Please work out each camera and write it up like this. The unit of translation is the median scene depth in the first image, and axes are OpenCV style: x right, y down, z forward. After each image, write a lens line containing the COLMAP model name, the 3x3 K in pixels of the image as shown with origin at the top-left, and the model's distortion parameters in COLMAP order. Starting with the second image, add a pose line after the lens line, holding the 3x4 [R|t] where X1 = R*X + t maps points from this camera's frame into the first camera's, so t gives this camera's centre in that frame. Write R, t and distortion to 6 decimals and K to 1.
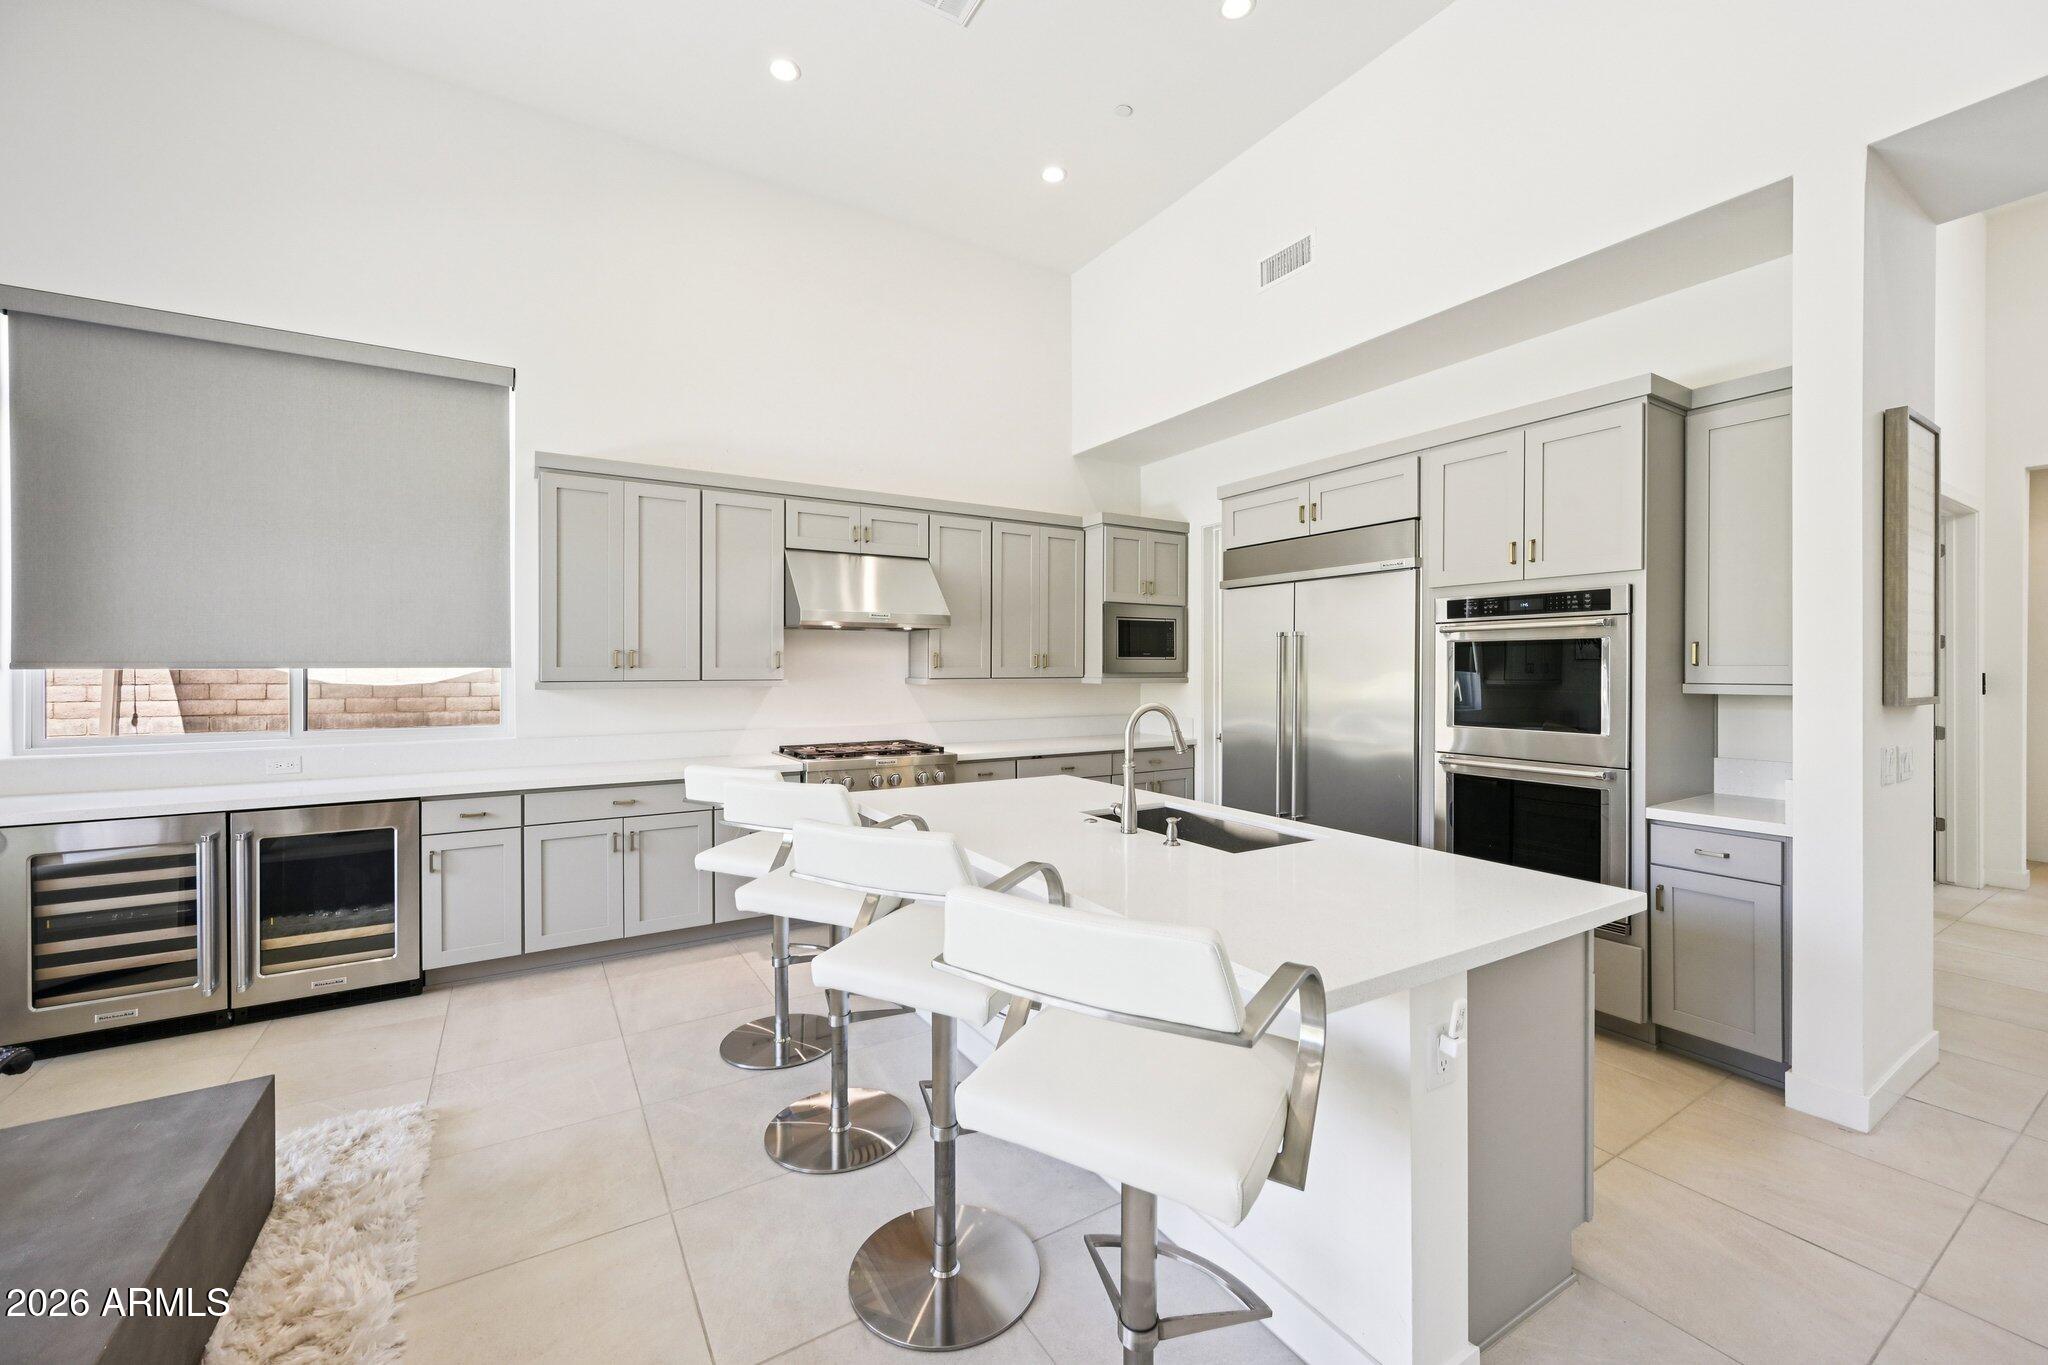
lens RADIAL K [[809.4, 0, 1019.8], [0, 809.4, 673.1], [0, 0, 1]] dist [-0.008918, 0.000007]
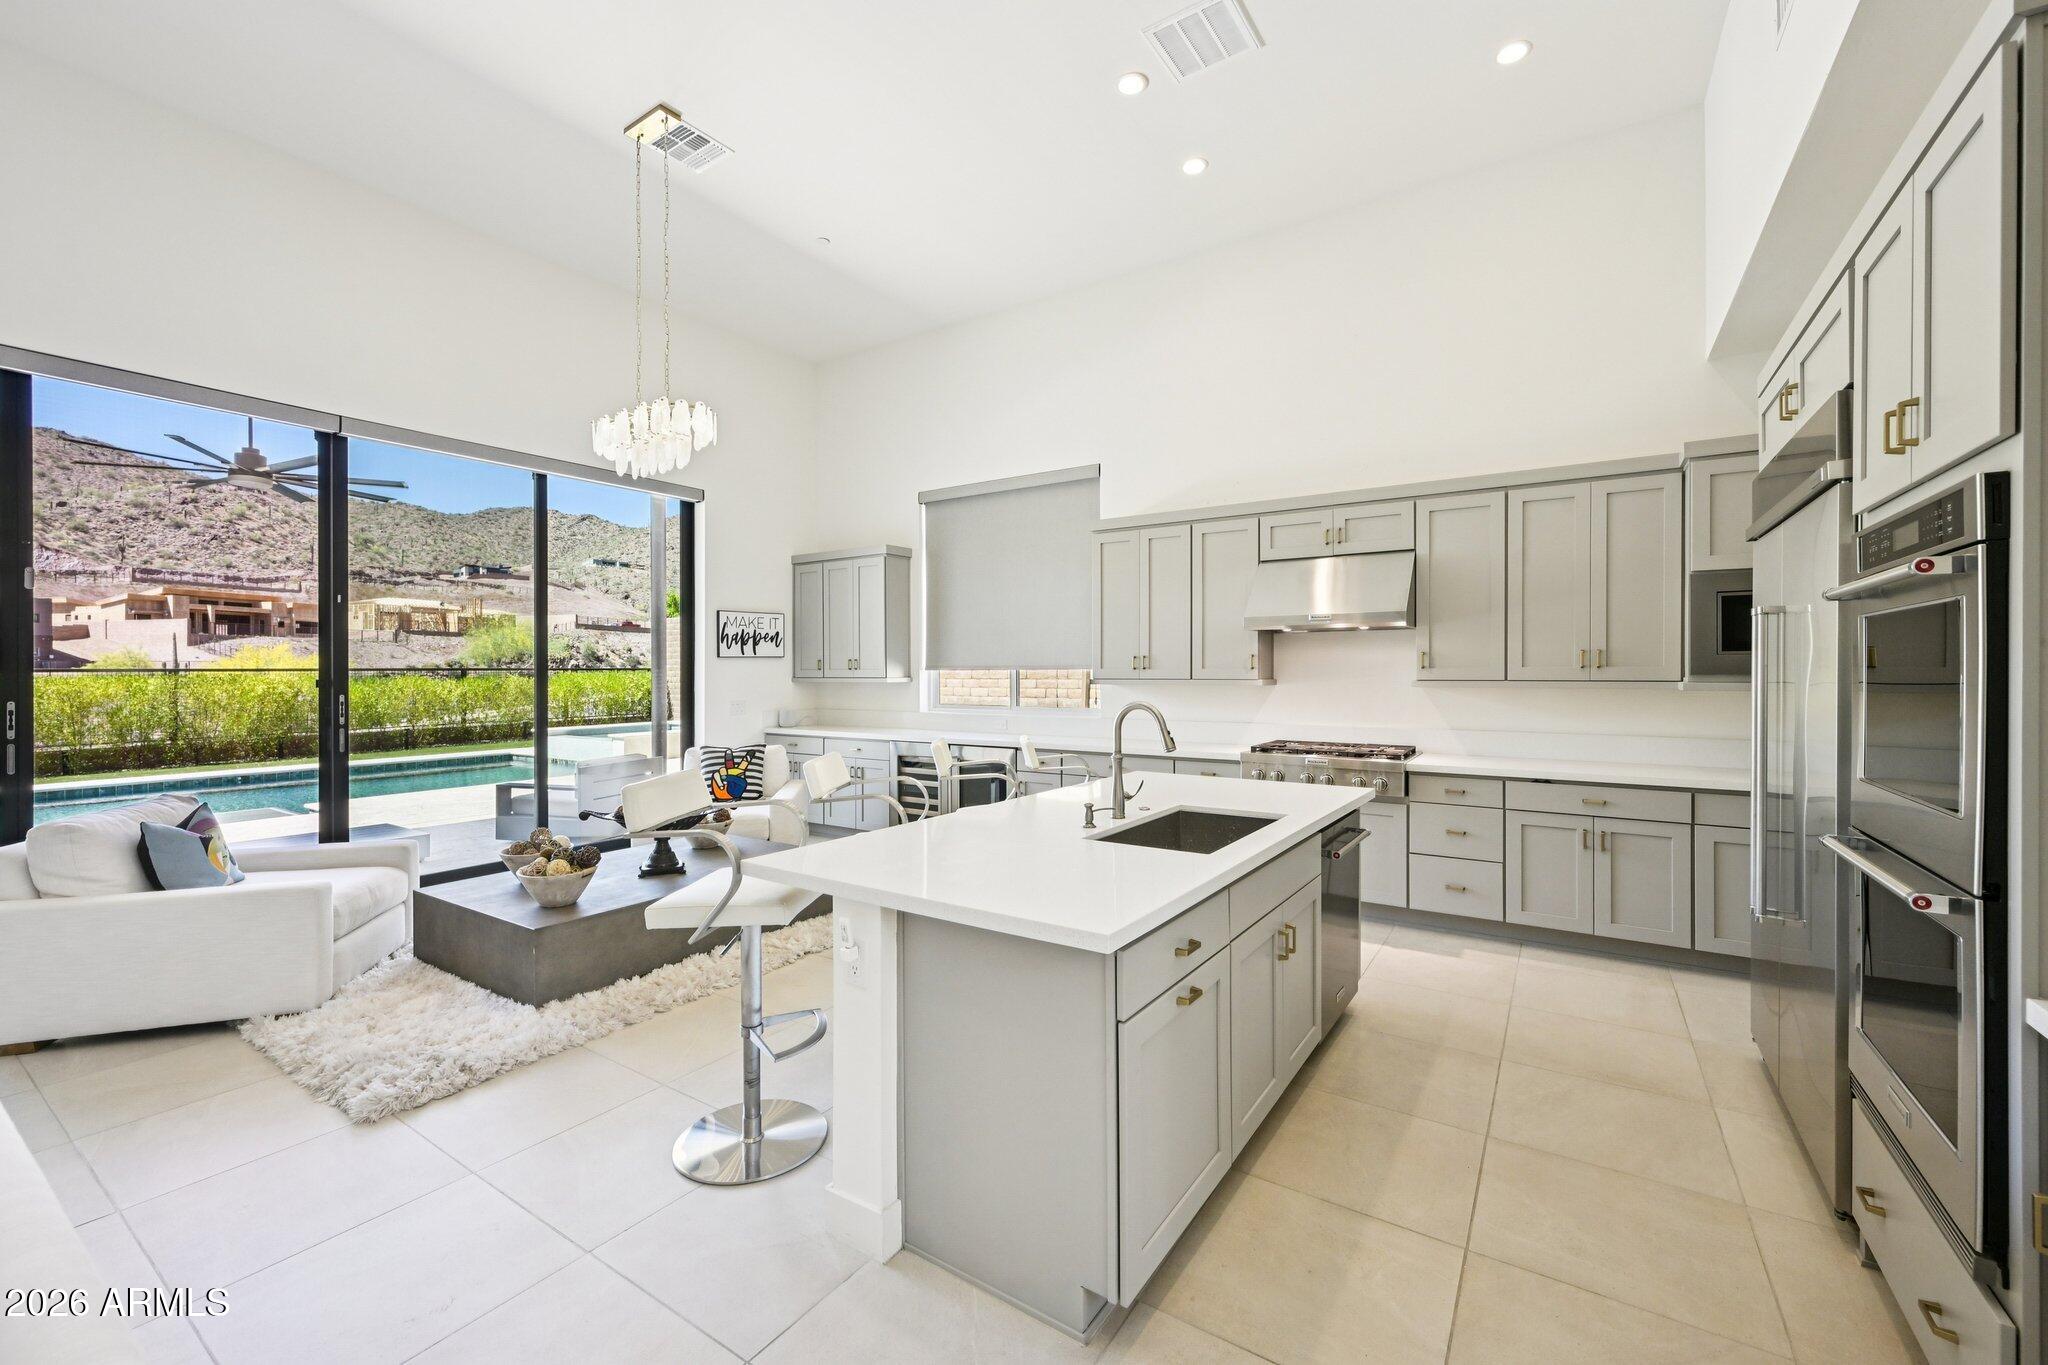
lens RADIAL K [[830.3, 0, 1014.5], [0, 830.3, 674.1], [0, 0, 1]] dist [-0.000259, -0.000016]
pose [[0.413214, 0.003775, -0.910626, 0.679988], [-0.003491, 0.999991, 0.002562, -0.000968], [0.910627, 0.002120, 0.413223, 0.243442]]
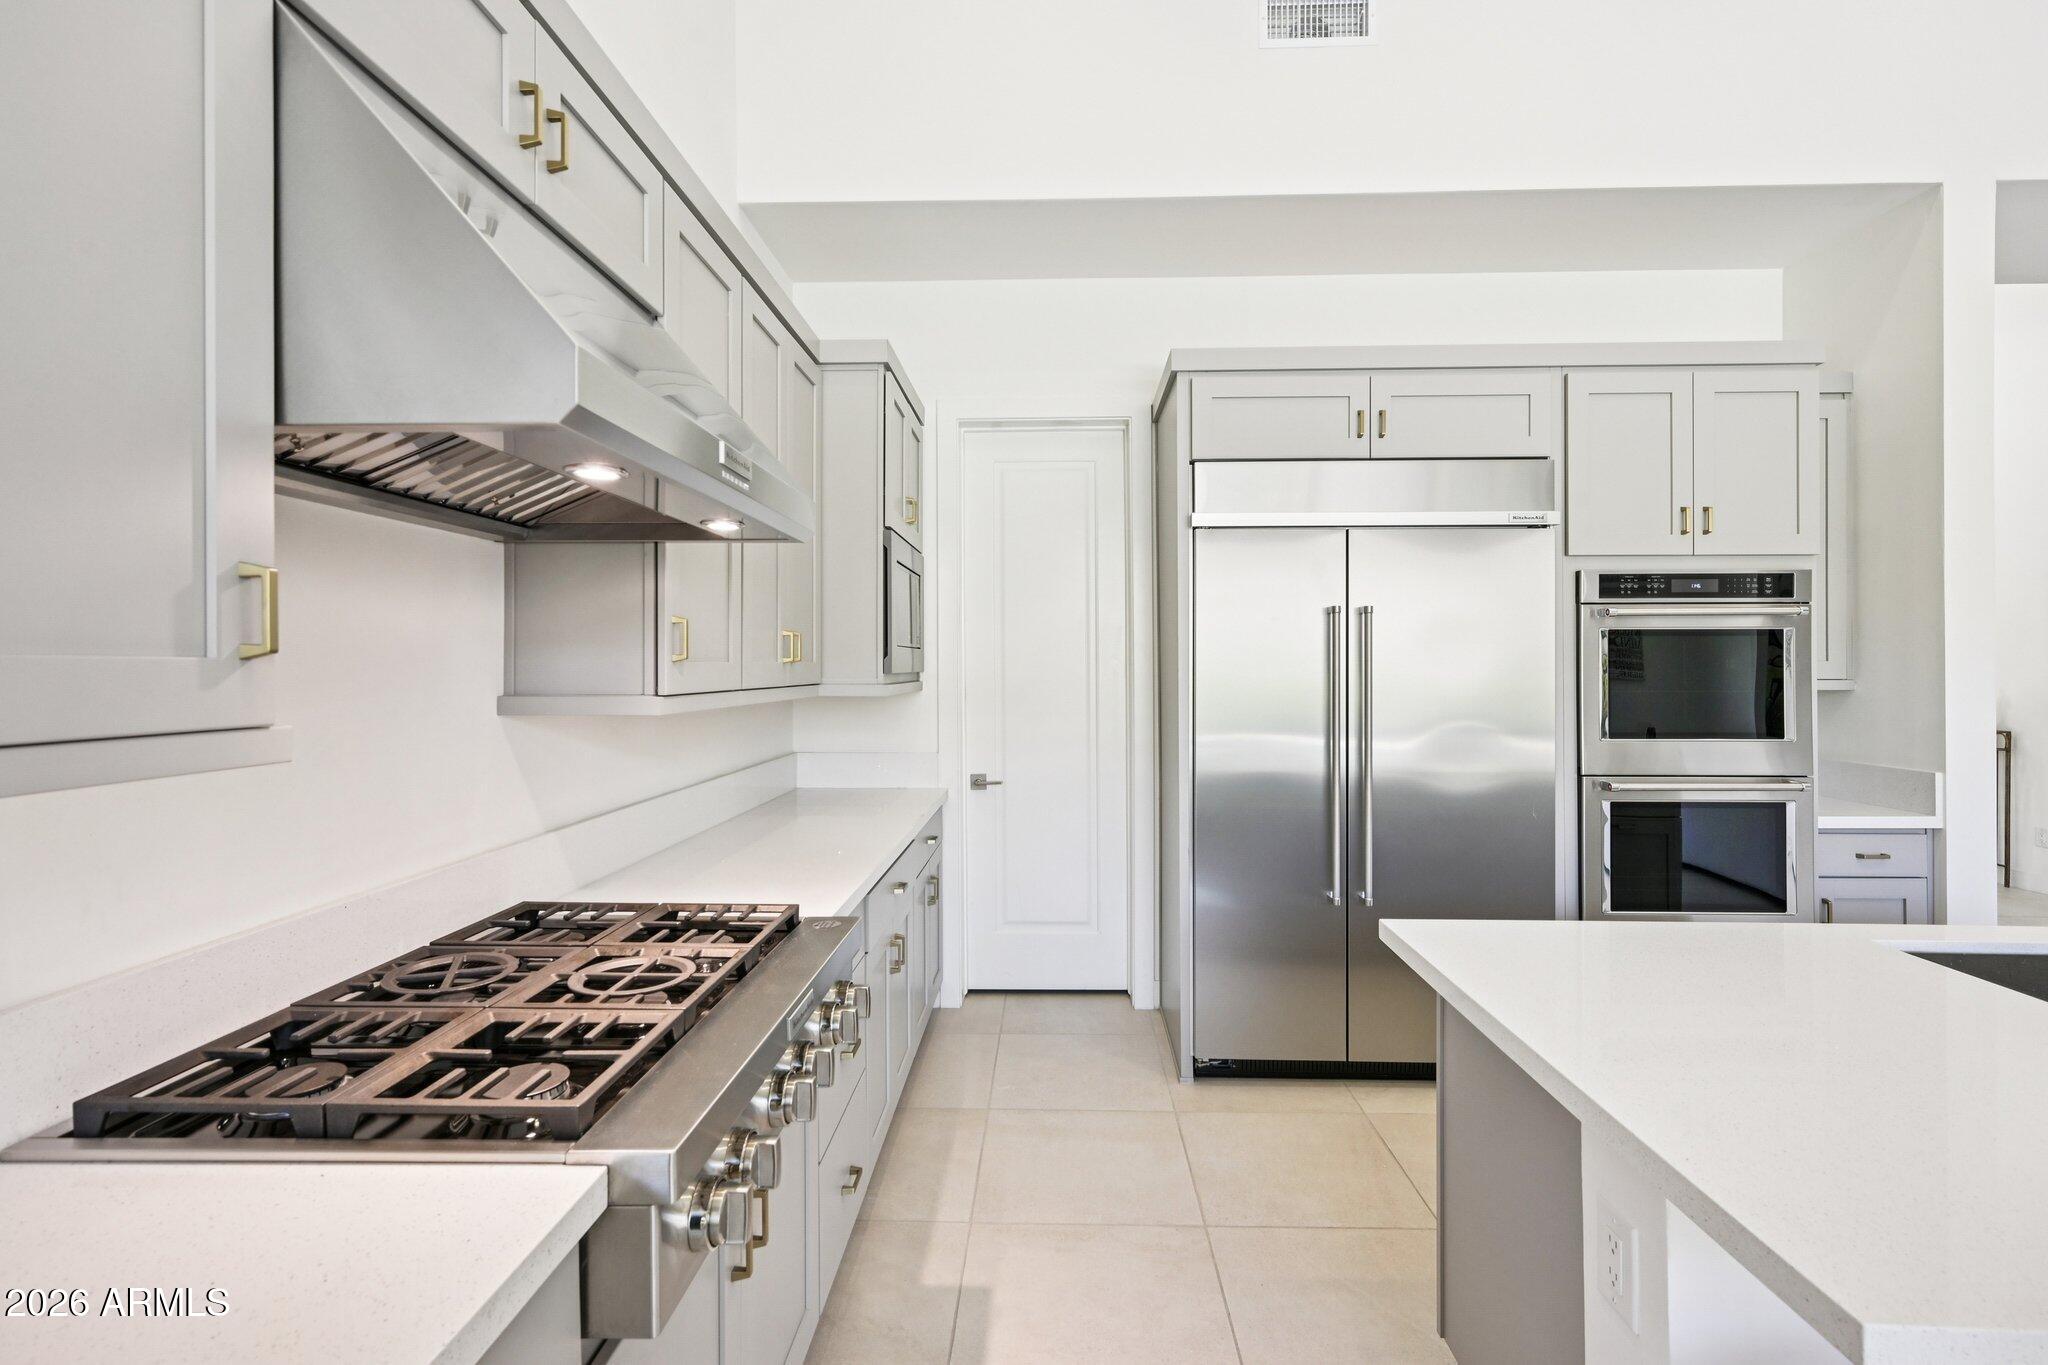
lens RADIAL K [[927.1, 0, 1027.4], [0, 927.1, 662.6], [0, 0, 1]] dist [0.000155, 0.000057]
pose [[0.547316, 0.001529, 0.836925, -0.417353], [0.005062, 0.999974, -0.005137, -0.004504], [-0.836911, 0.007048, 0.547294, 0.835353]]
